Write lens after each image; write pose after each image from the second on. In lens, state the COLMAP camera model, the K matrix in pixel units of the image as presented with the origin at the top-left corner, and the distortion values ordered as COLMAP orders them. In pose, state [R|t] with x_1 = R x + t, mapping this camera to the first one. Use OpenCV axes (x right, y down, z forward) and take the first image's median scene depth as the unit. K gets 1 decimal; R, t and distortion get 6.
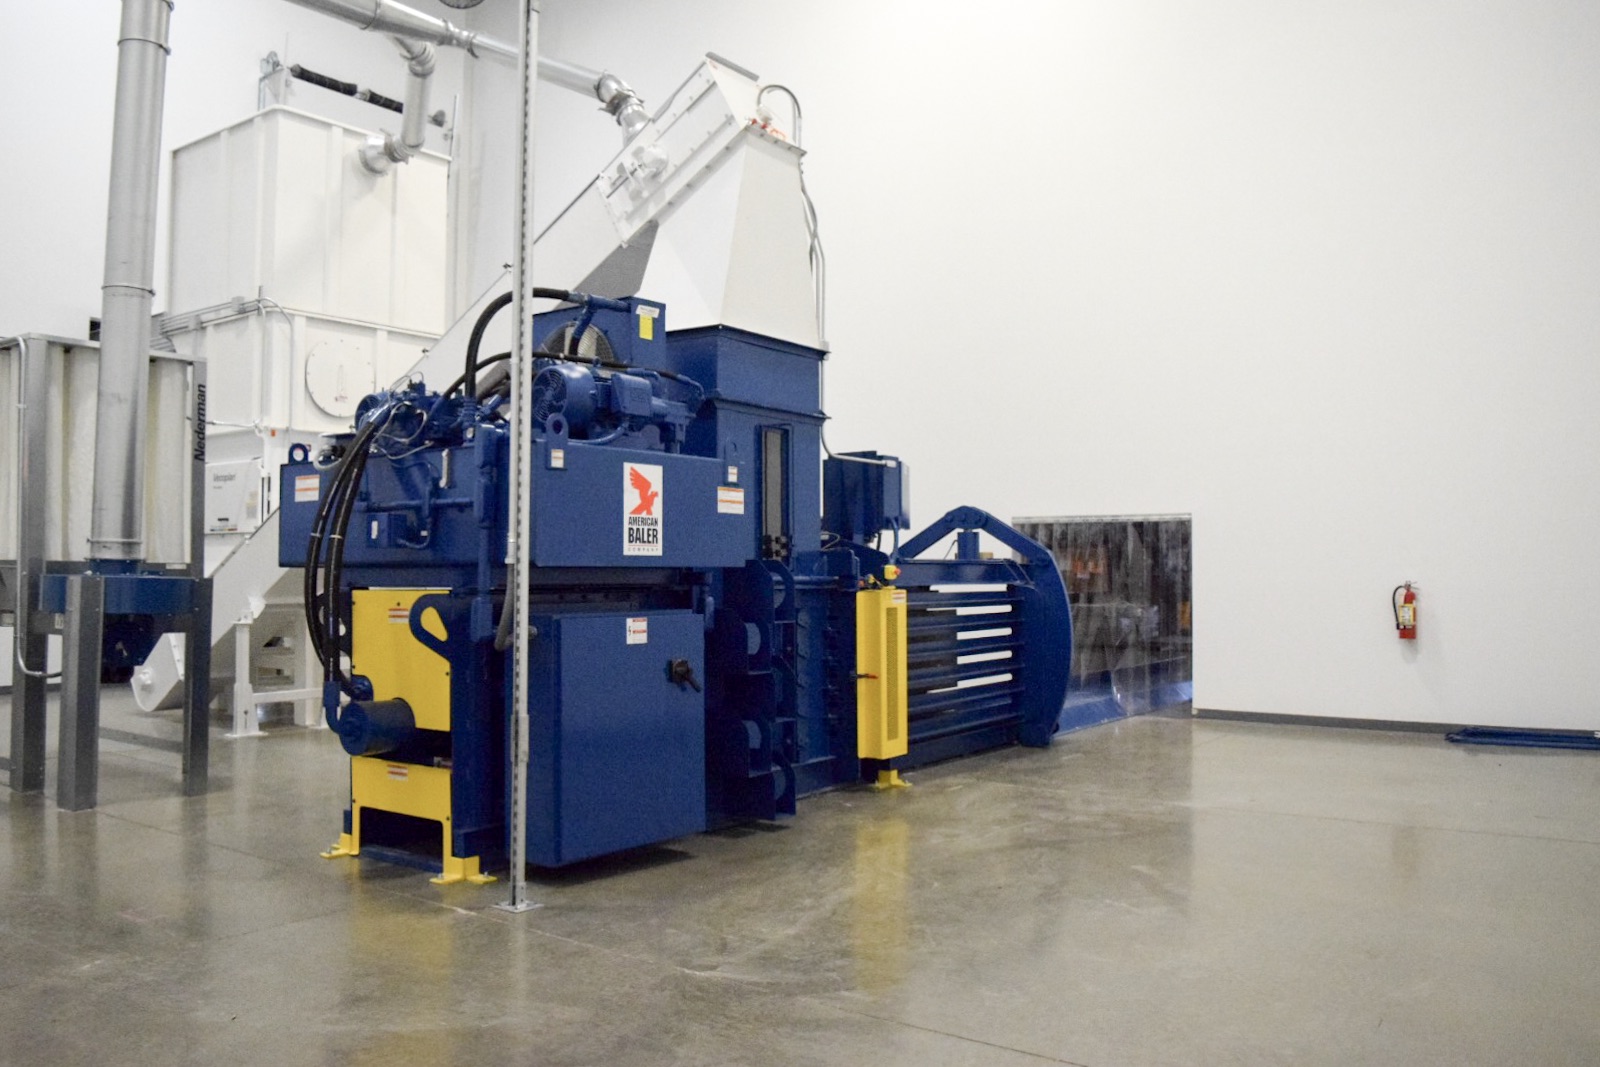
lens RADIAL K [[1300.1, 0, 796.7], [0, 1300.1, 524.1], [0, 0, 1]] dist [-0.097649, 0.027871]
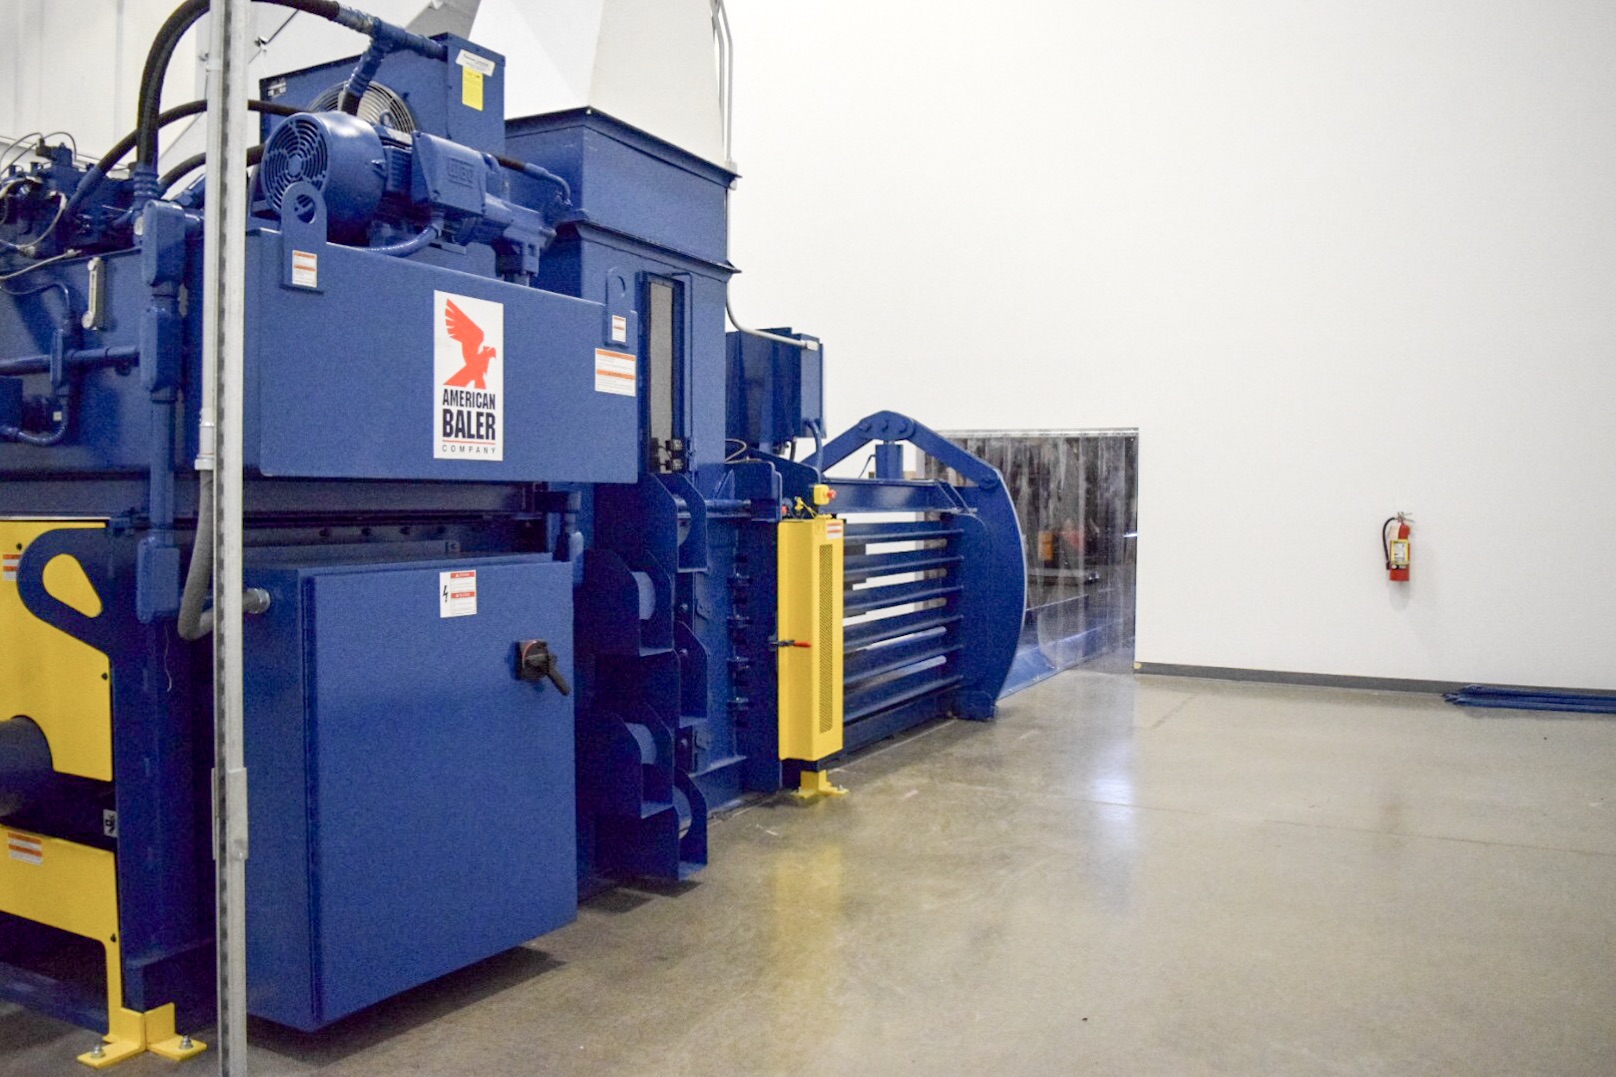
lens RADIAL K [[1313.1, 0, 803.4], [0, 1313.1, 530.1], [0, 0, 1]] dist [-0.097649, 0.027871]
pose [[0.989905, 0.002028, 0.141721, -0.048810], [-0.010741, 0.998096, 0.060743, 0.016495], [-0.141328, -0.061652, 0.988041, 0.372022]]
